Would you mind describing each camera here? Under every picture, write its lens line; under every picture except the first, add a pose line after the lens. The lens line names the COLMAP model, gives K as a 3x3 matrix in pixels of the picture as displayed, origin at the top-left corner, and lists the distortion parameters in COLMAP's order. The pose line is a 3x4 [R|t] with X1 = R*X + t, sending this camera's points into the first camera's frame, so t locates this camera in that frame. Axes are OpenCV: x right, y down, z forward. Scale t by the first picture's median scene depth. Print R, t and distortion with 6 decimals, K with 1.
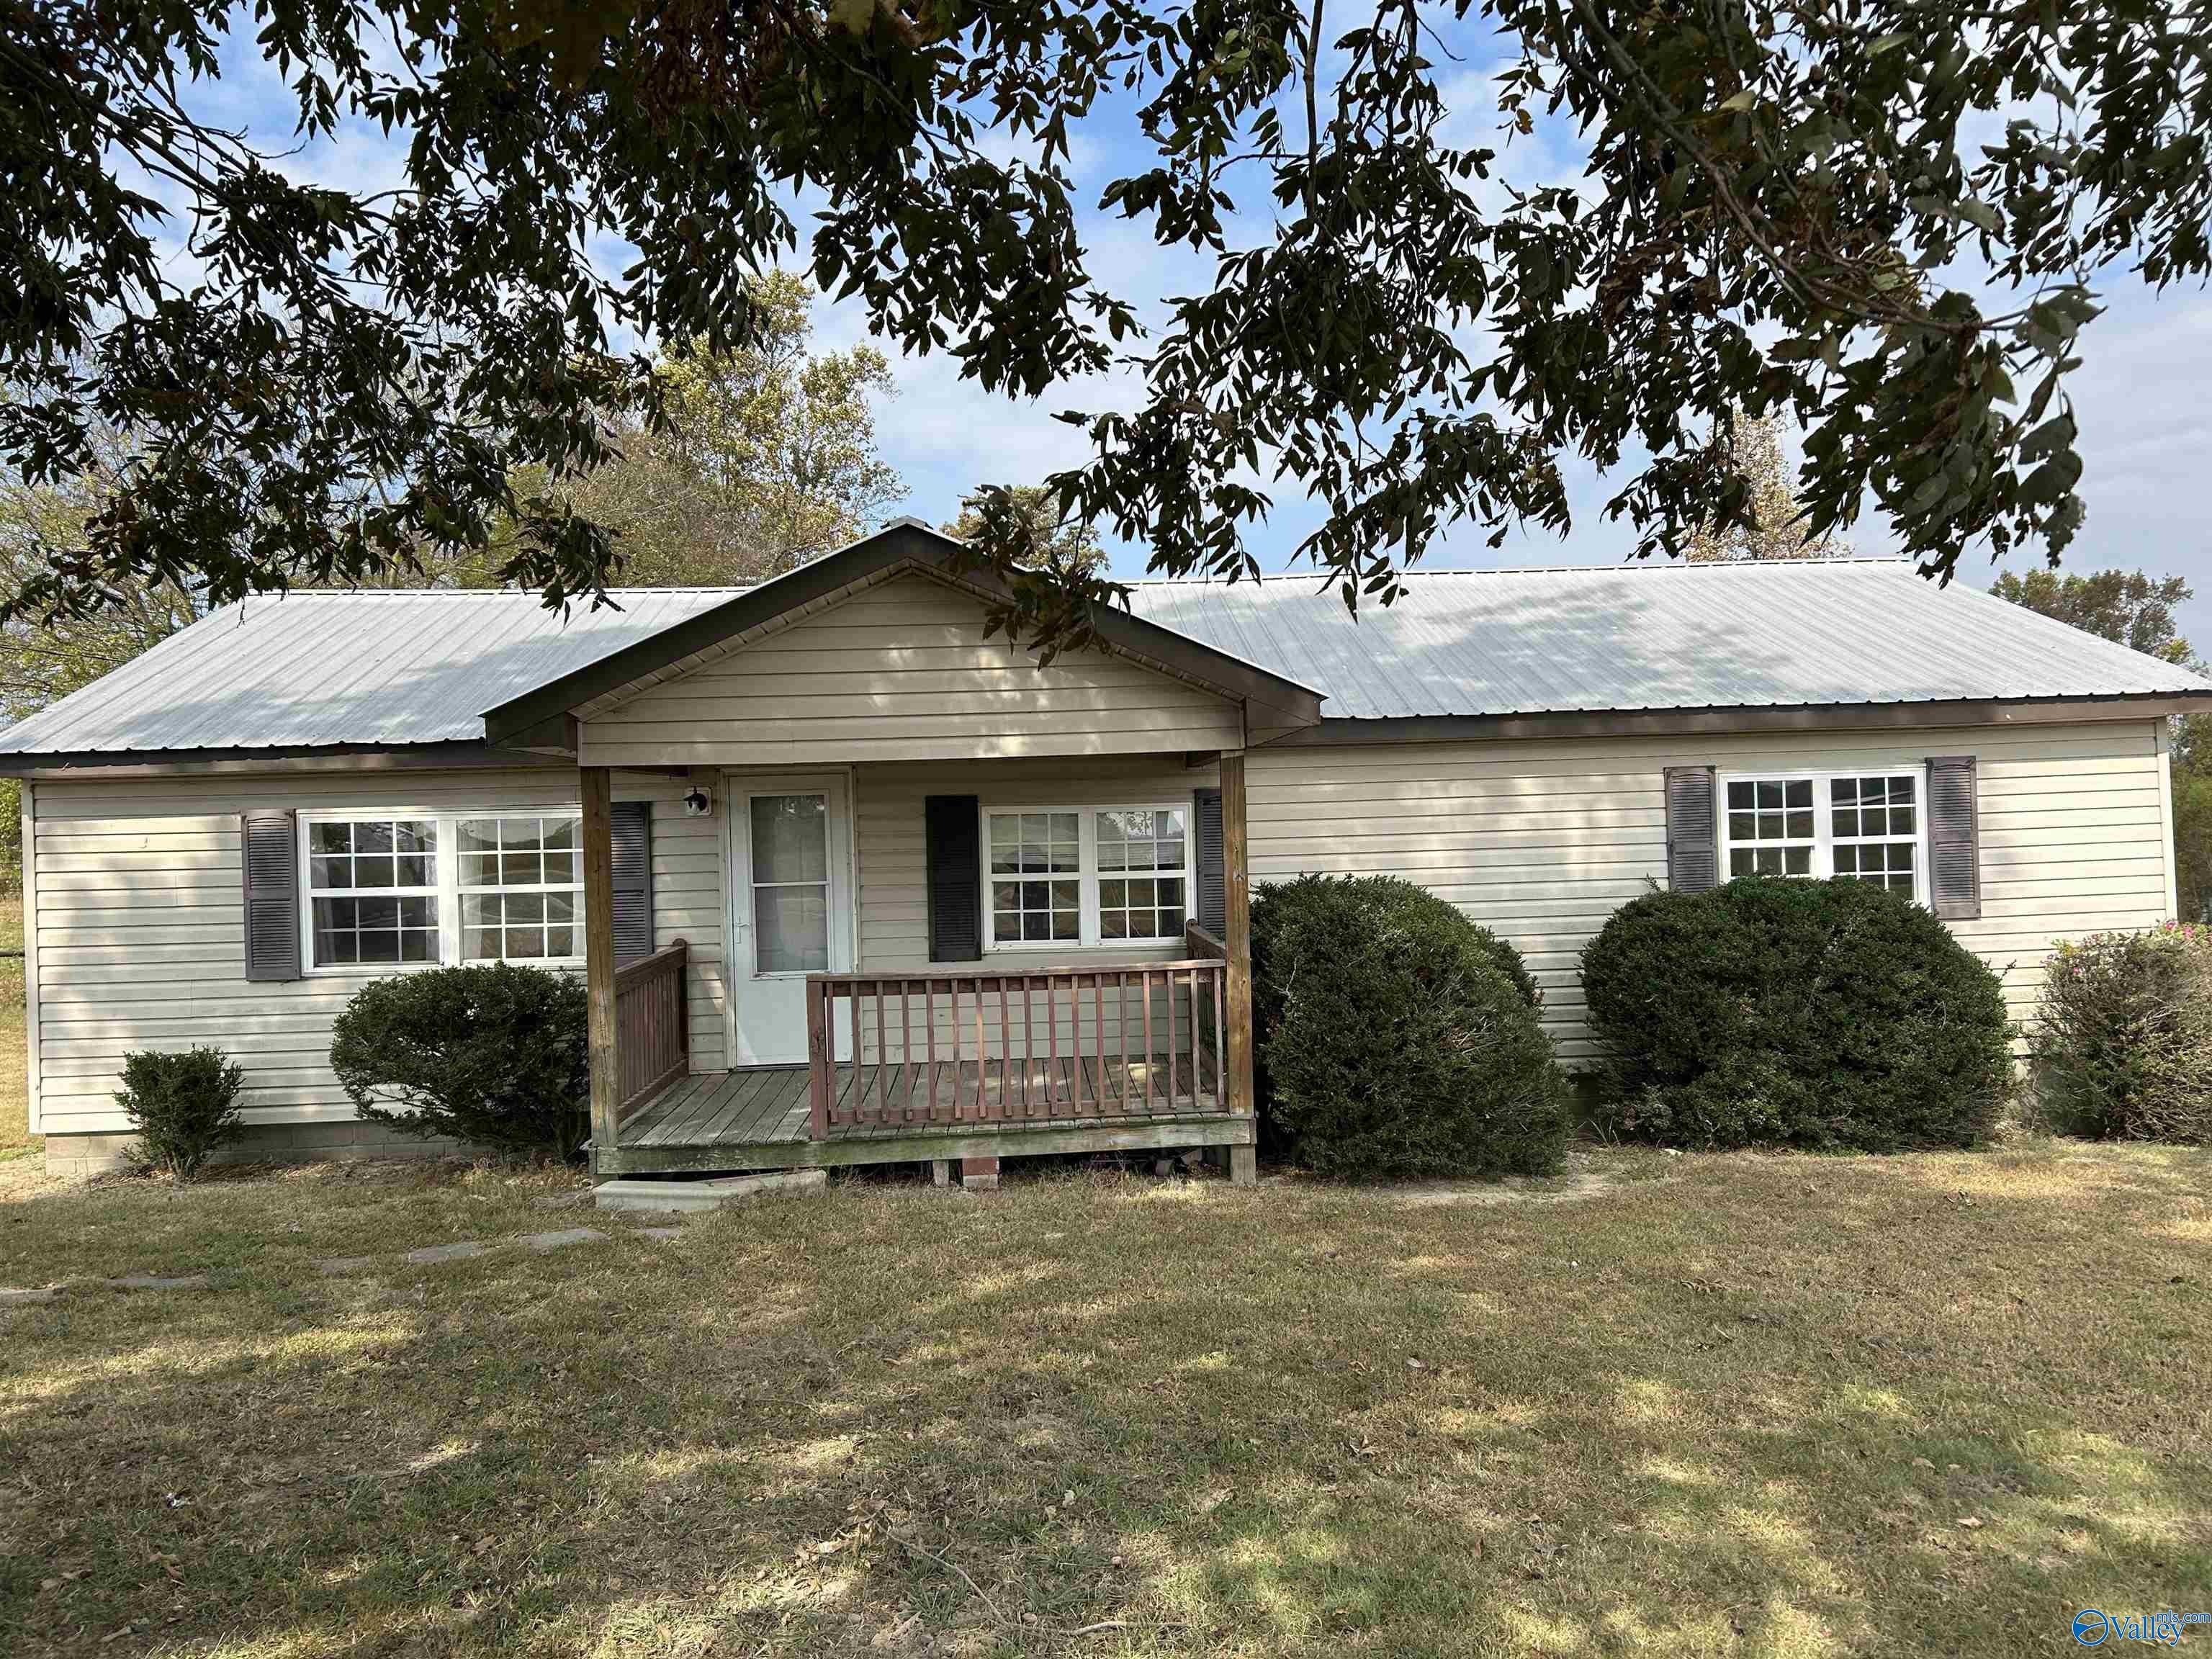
lens RADIAL K [[1692.6, 0, 1123.5], [0, 1692.6, 851.0], [0, 0, 1]] dist [0.009965, -0.004575]
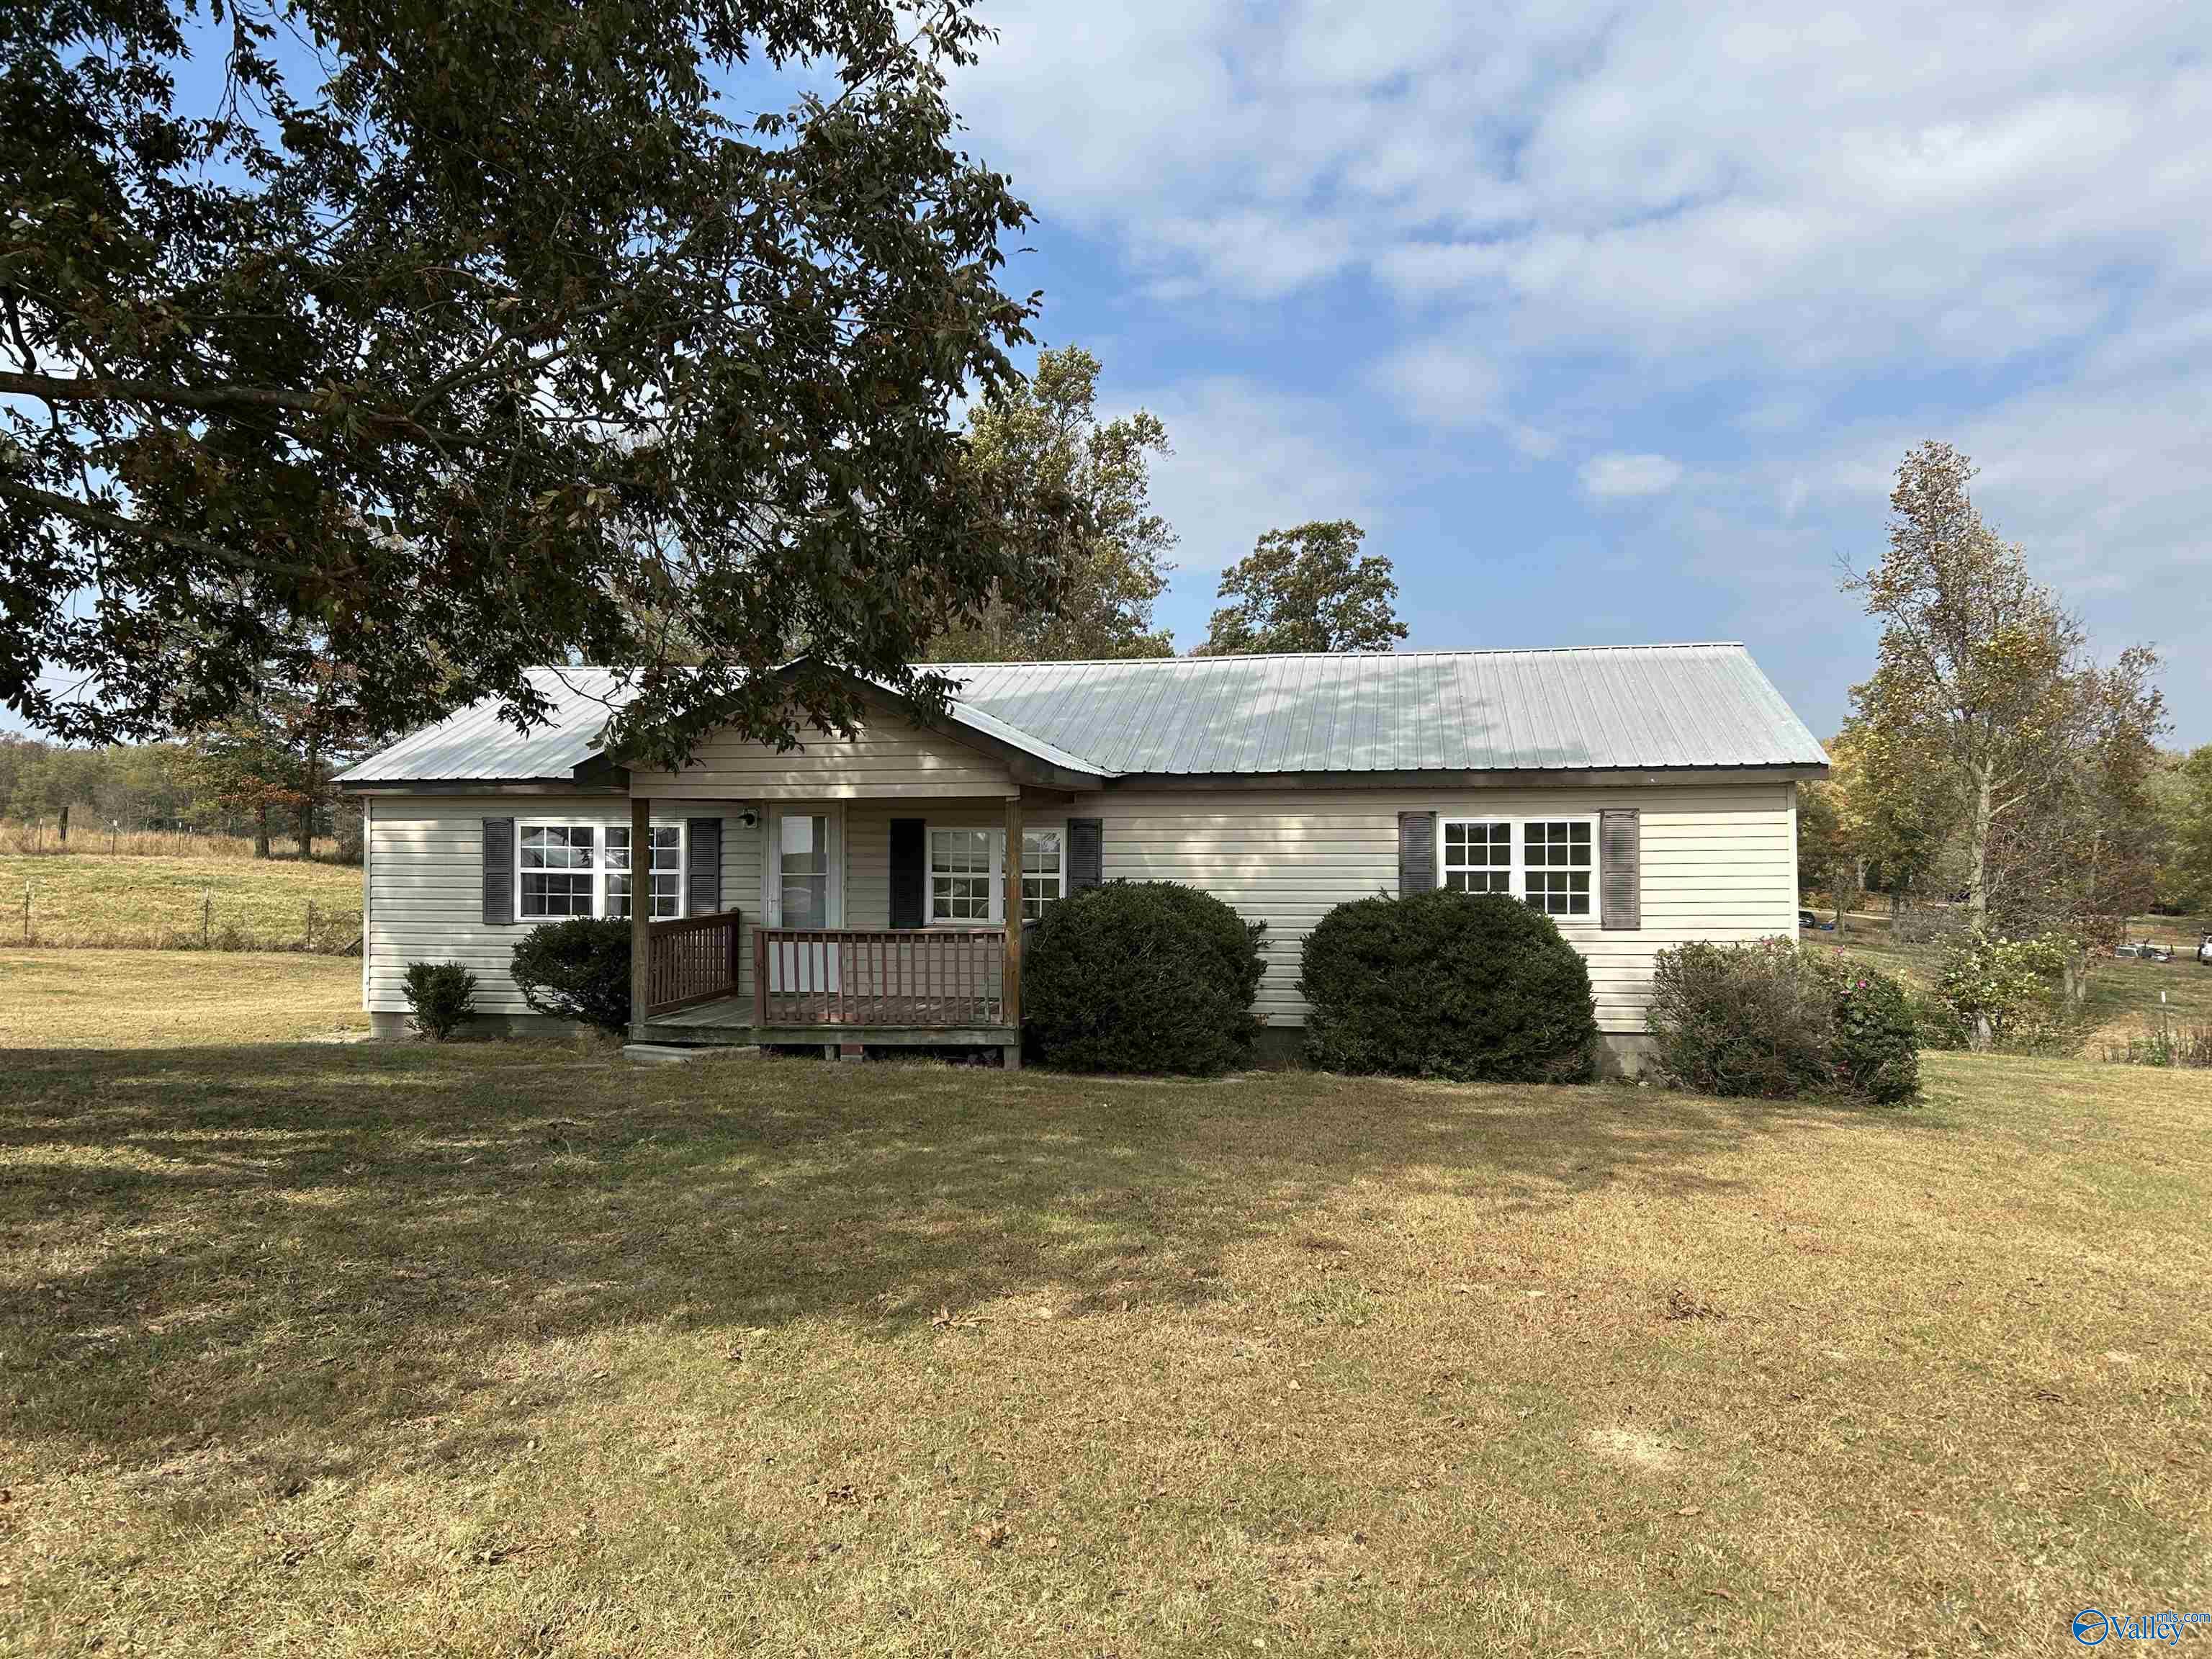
lens RADIAL K [[1692.6, 0, 1104.5], [0, 1692.6, 827.0], [0, 0, 1]] dist [0.009965, -0.004575]
pose [[0.973037, 0.025942, -0.229184, 0.412873], [-0.031453, 0.999297, -0.020423, -0.000576], [0.228493, 0.027081, 0.973169, -0.421125]]
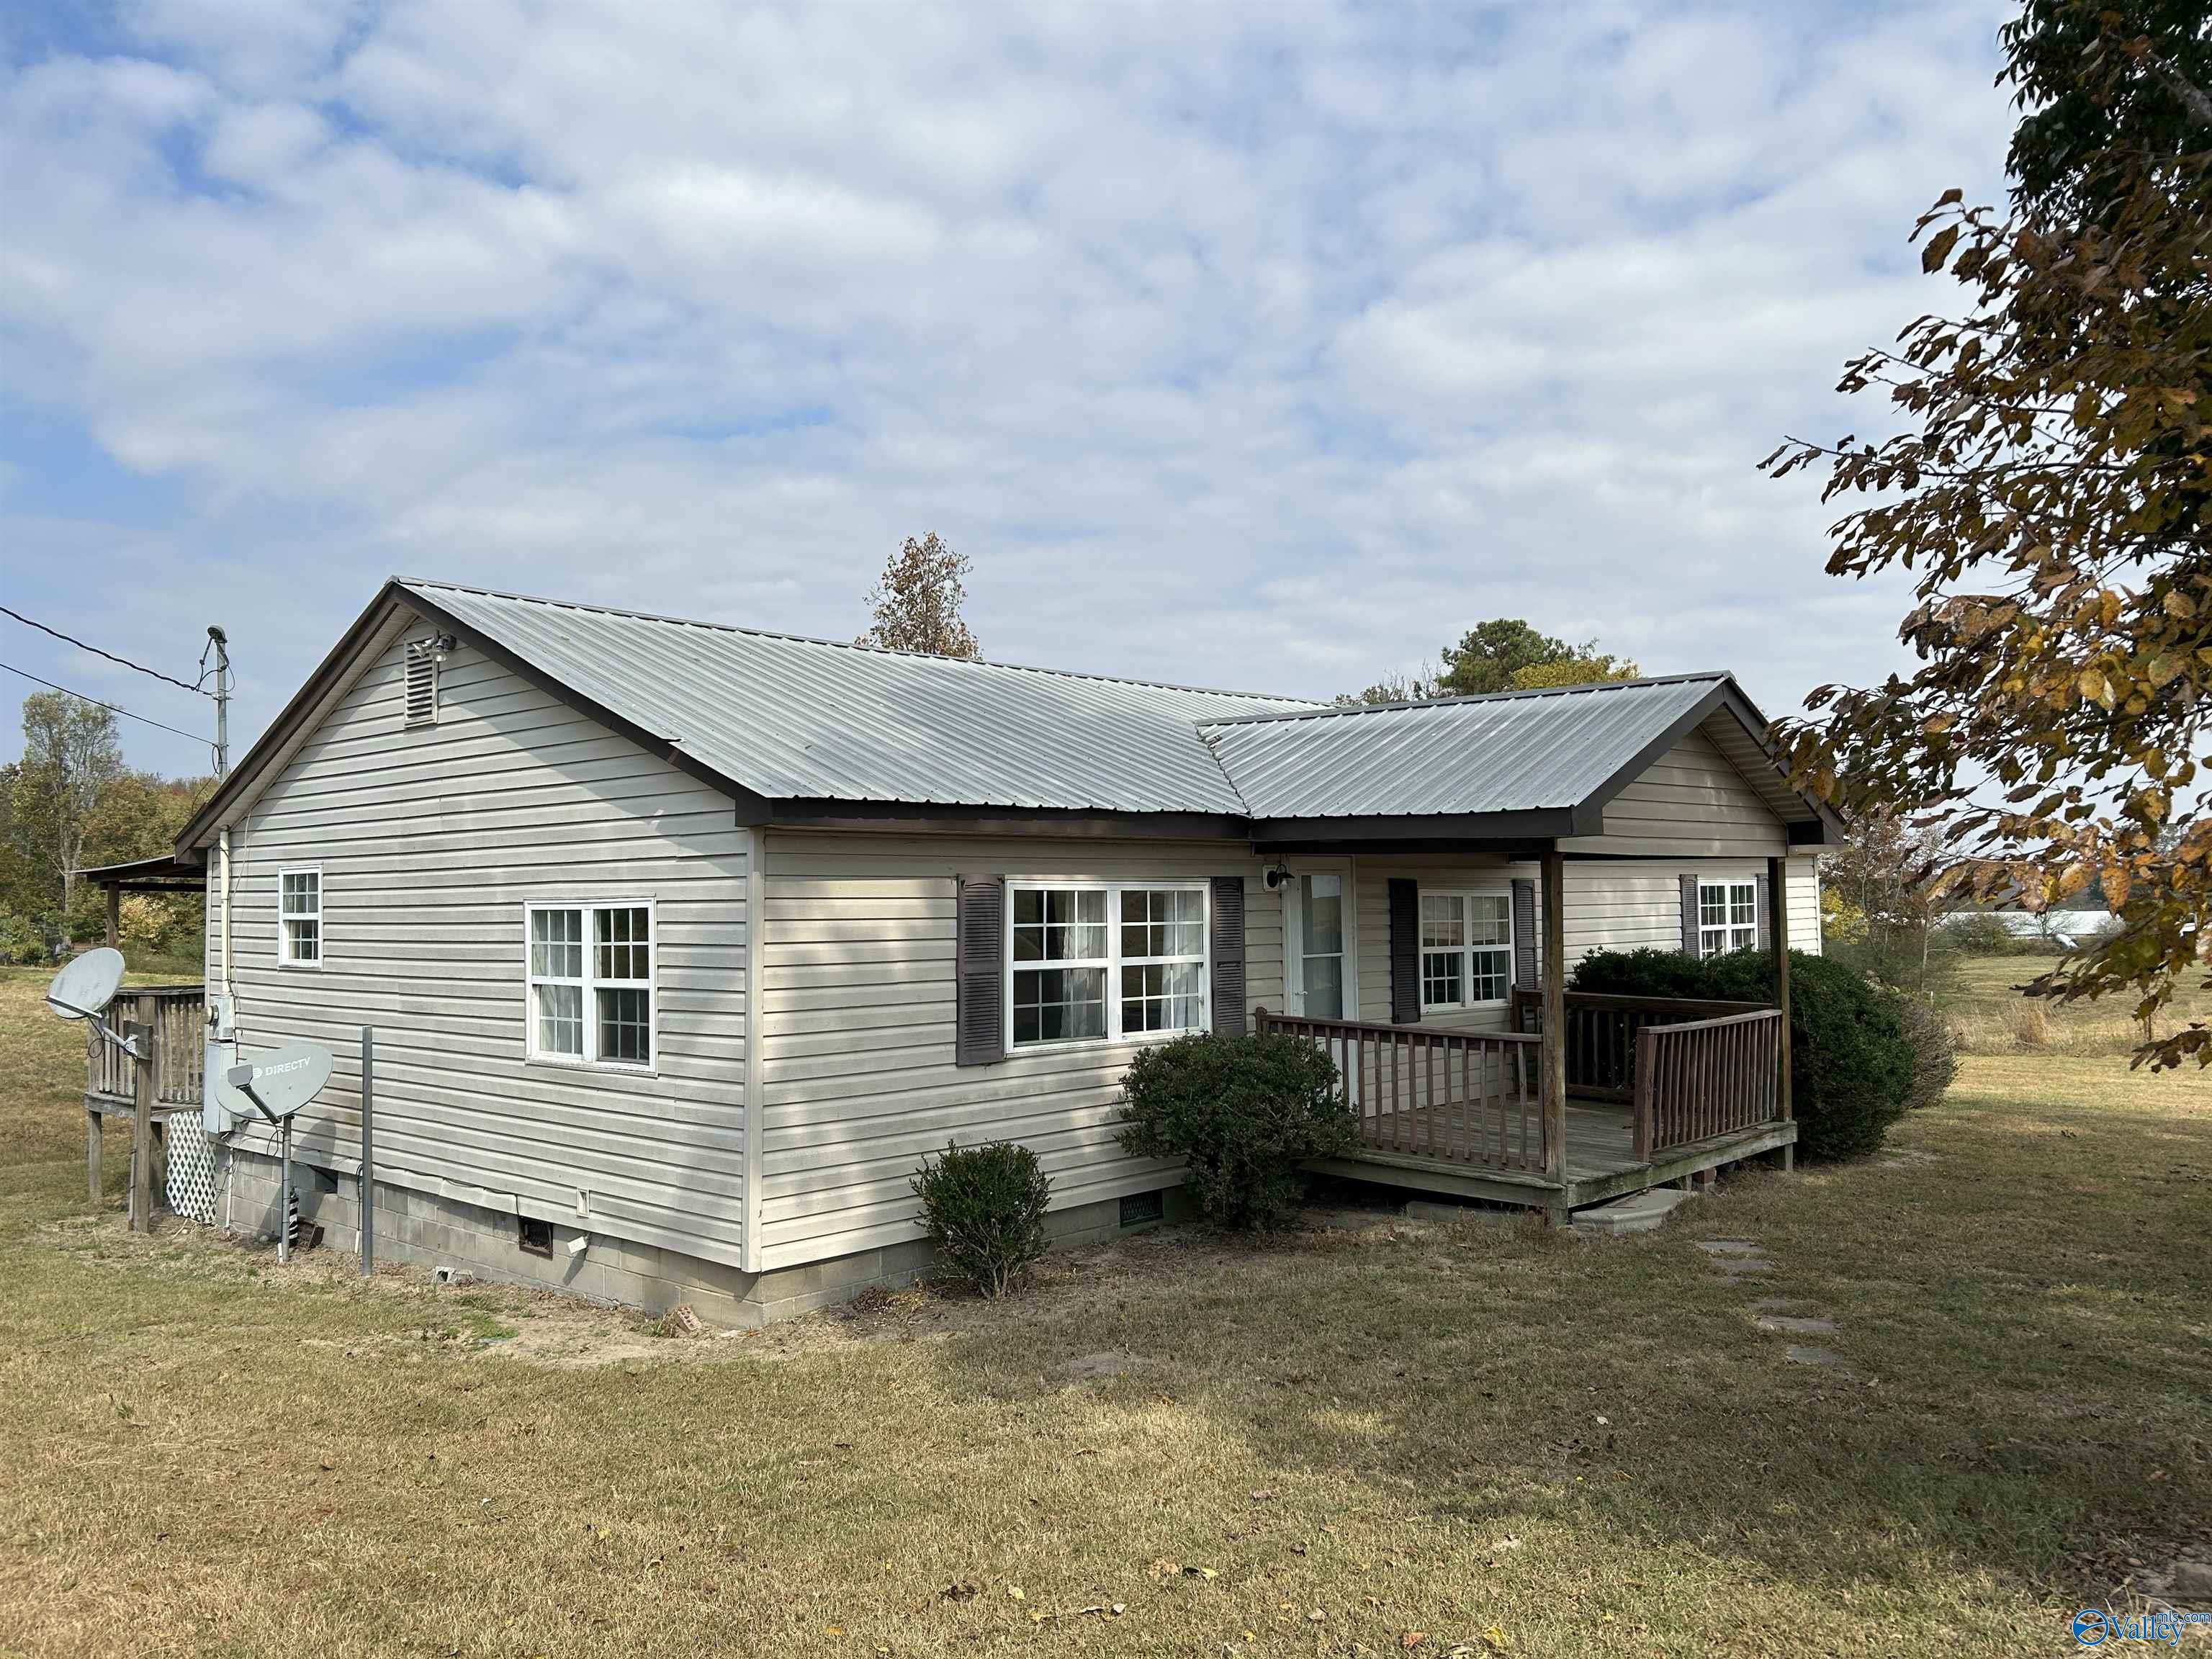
lens RADIAL K [[1692.6, 0, 1099.7], [0, 1692.6, 837.9], [0, 0, 1]] dist [0.009965, -0.004575]
pose [[0.730660, 0.045087, 0.681252, -1.053161], [0.004957, 0.997440, -0.071329, 0.020758], [-0.682724, 0.055494, 0.728566, 0.289850]]
